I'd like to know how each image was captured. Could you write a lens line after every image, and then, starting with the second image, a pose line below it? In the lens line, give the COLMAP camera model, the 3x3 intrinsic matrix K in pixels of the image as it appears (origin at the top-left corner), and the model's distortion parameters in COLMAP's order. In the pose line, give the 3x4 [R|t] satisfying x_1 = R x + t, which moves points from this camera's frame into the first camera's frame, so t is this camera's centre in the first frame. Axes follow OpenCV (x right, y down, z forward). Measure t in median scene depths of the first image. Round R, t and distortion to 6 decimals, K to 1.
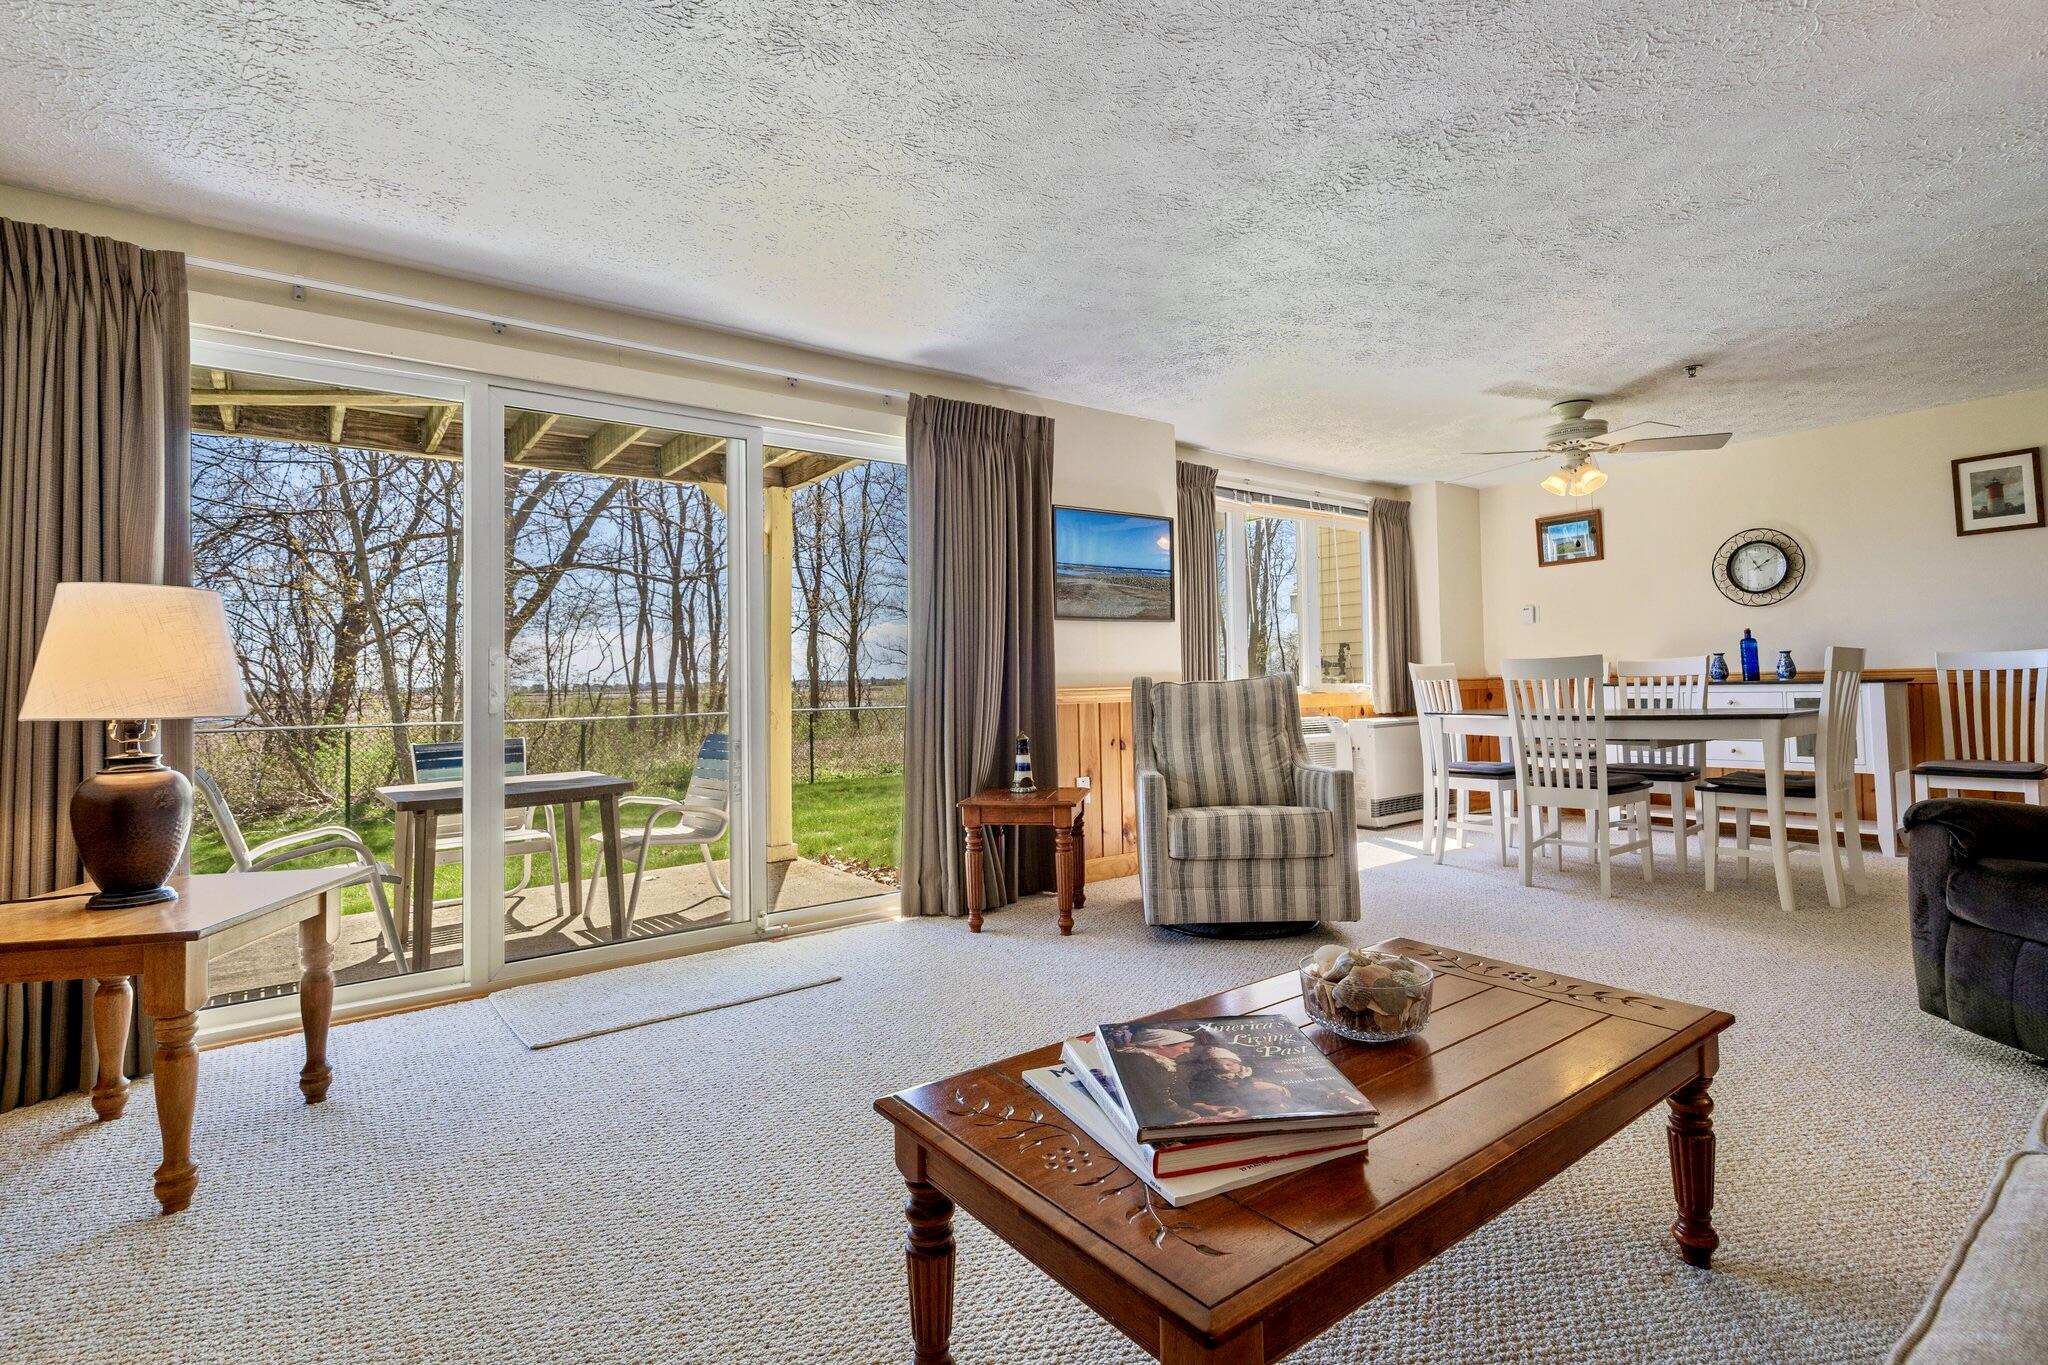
lens RADIAL K [[969.0, 0, 1024.0], [0, 969.0, 682.5], [0, 0, 1]] dist [-0.000045, -0.008813]
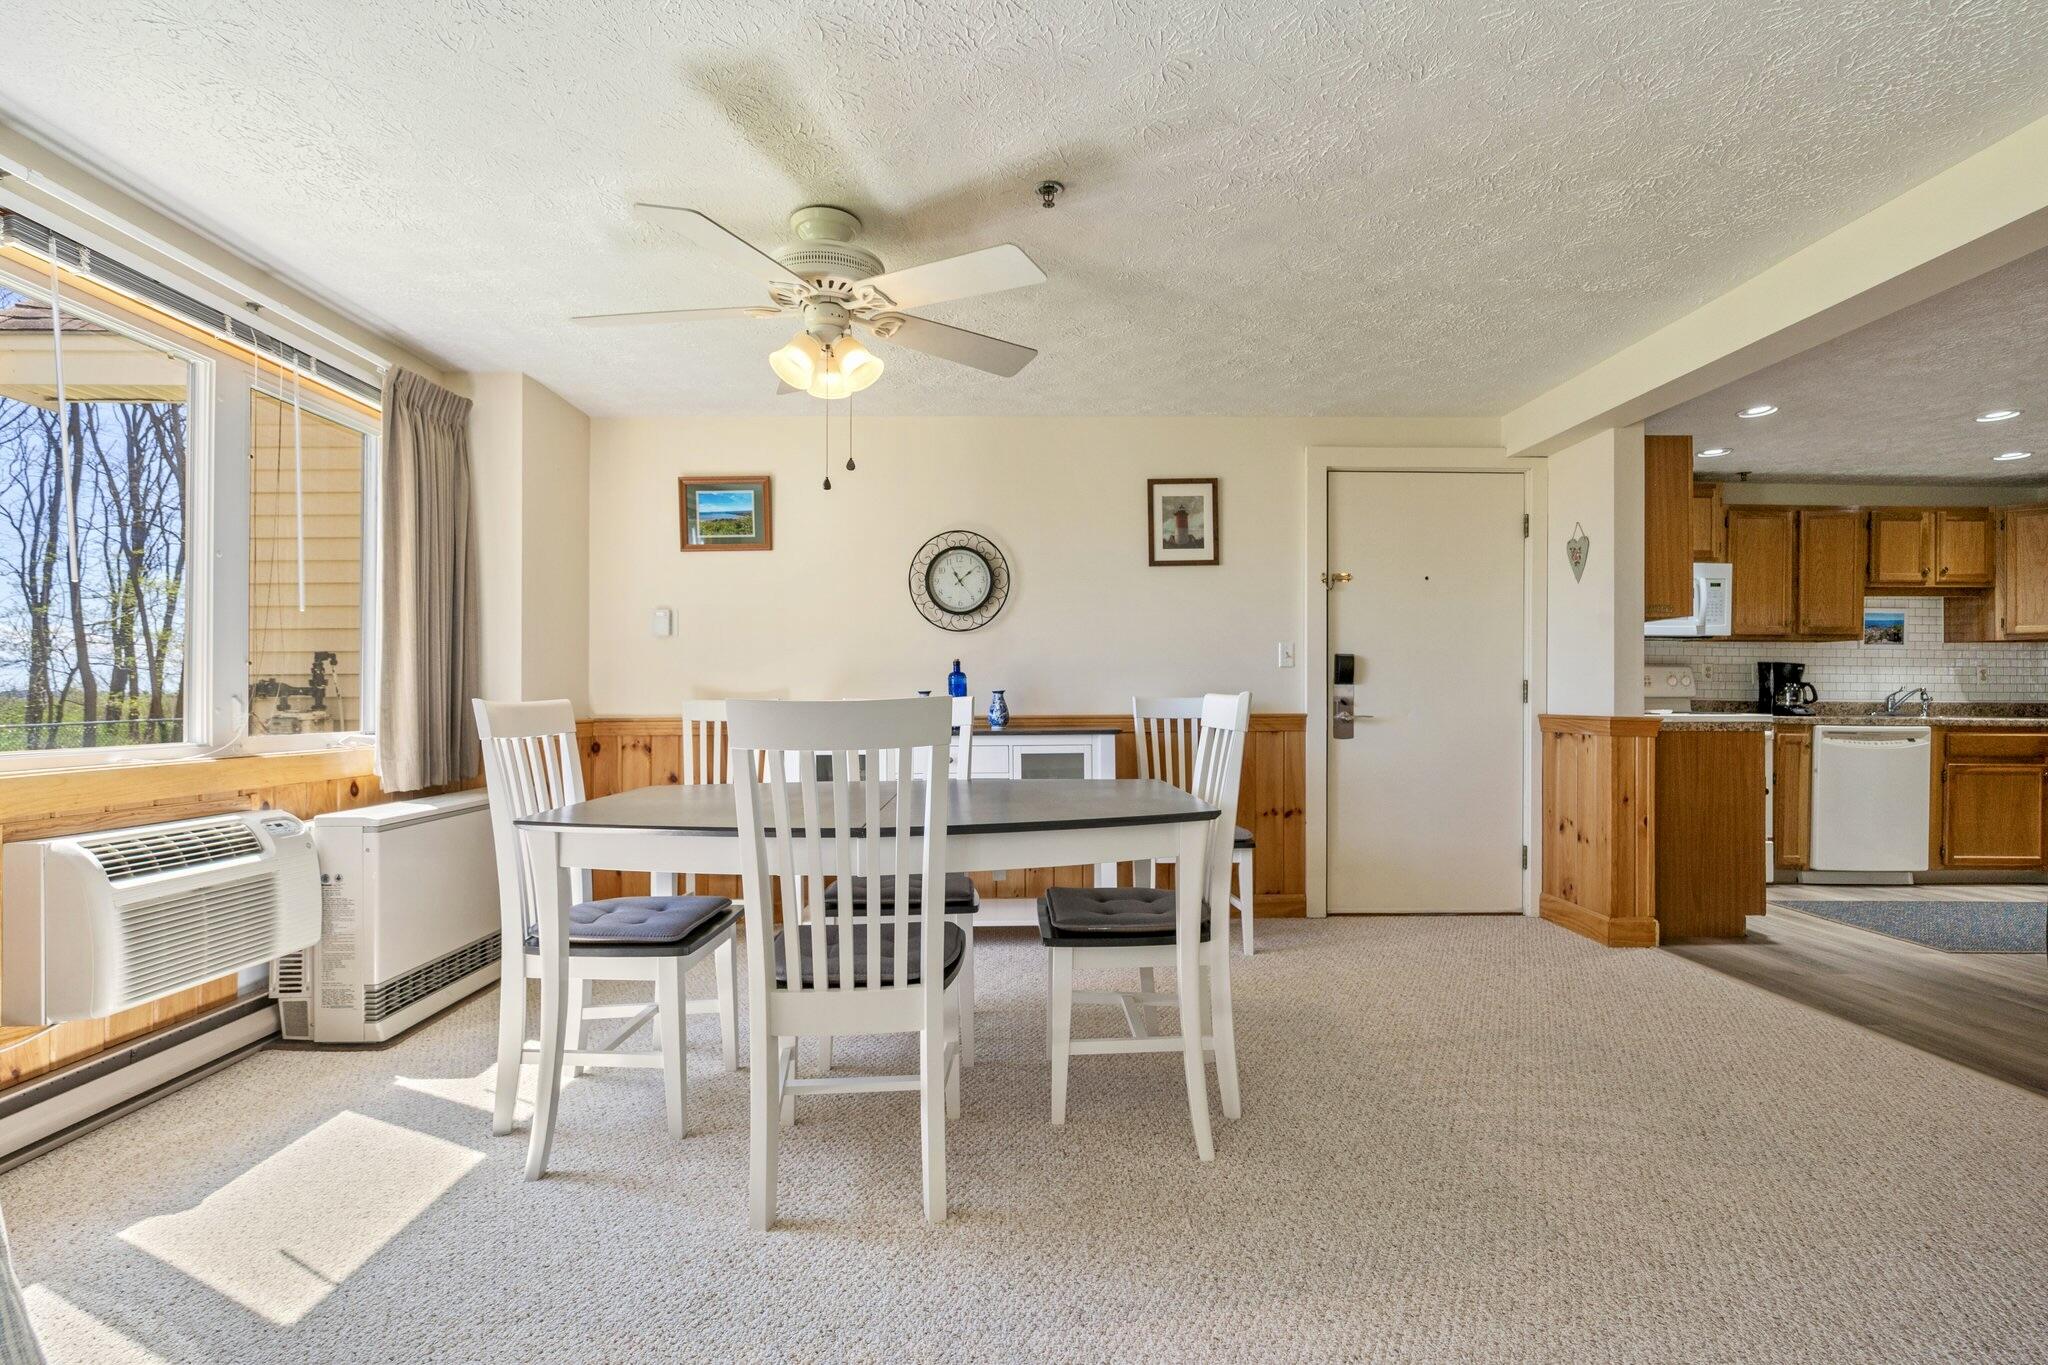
lens RADIAL K [[898.0, 0, 1010.0], [0, 898.0, 672.8], [0, 0, 1]] dist [0.002096, 0.000481]
pose [[0.581696, 0.037230, 0.812554, 0.201059], [-0.009454, 0.999194, -0.039013, -0.017975], [-0.813351, 0.015012, 0.581579, 0.547810]]
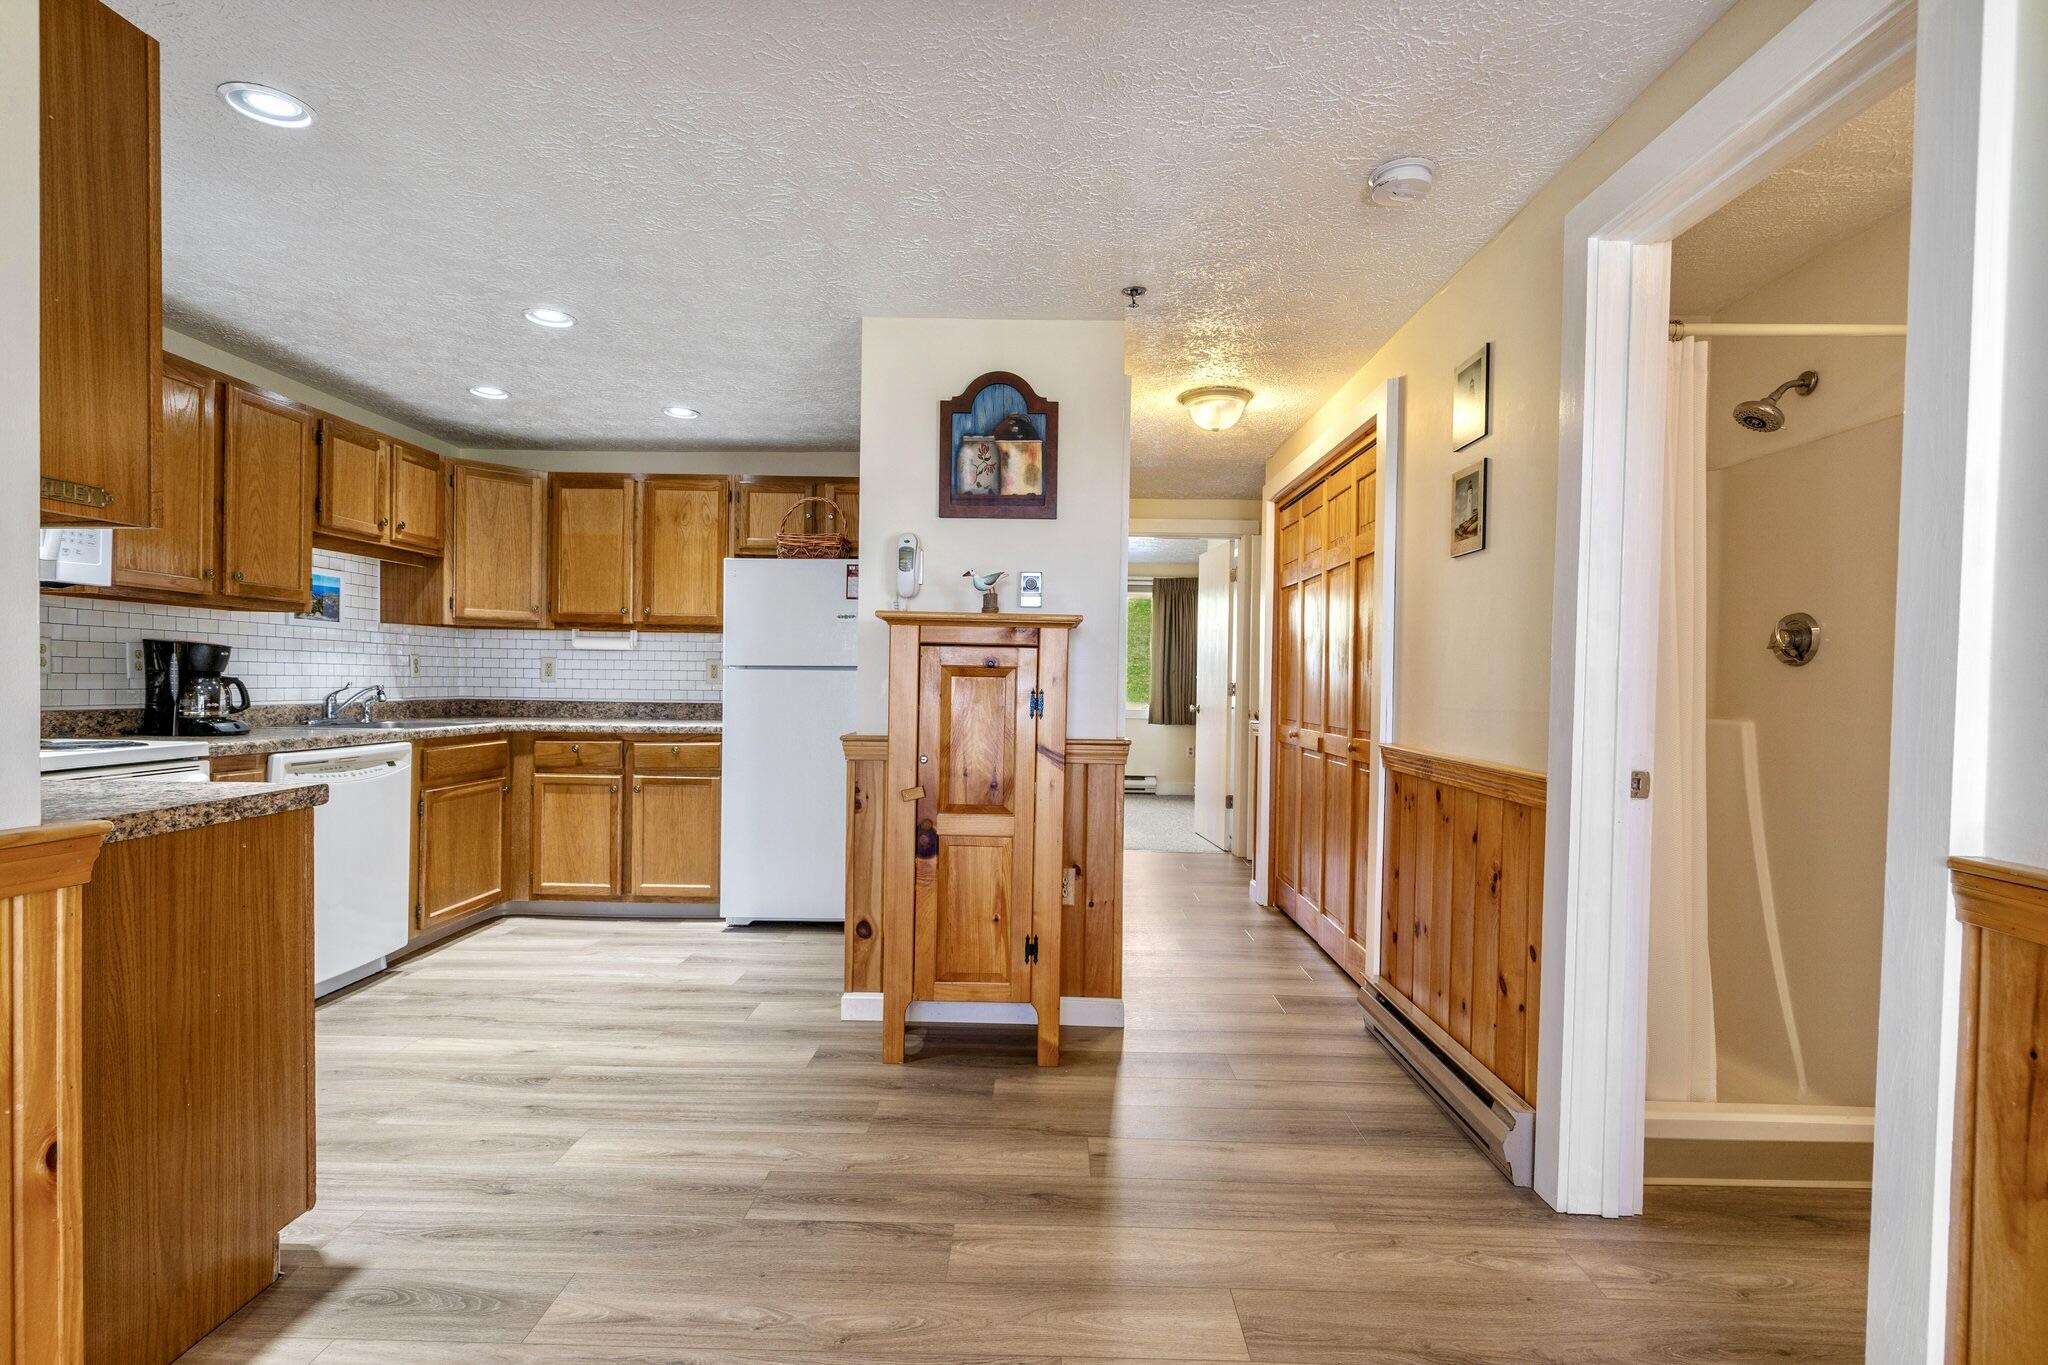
lens RADIAL K [[925.1, 0, 1069.0], [0, 925.1, 696.9], [0, 0, 1]] dist [-0.001011, -0.000145]
pose [[-0.821167, -0.008775, 0.570621, 0.675187], [0.000508, 0.999870, 0.016107, -0.048283], [-0.570688, 0.013516, -0.821056, 0.591837]]
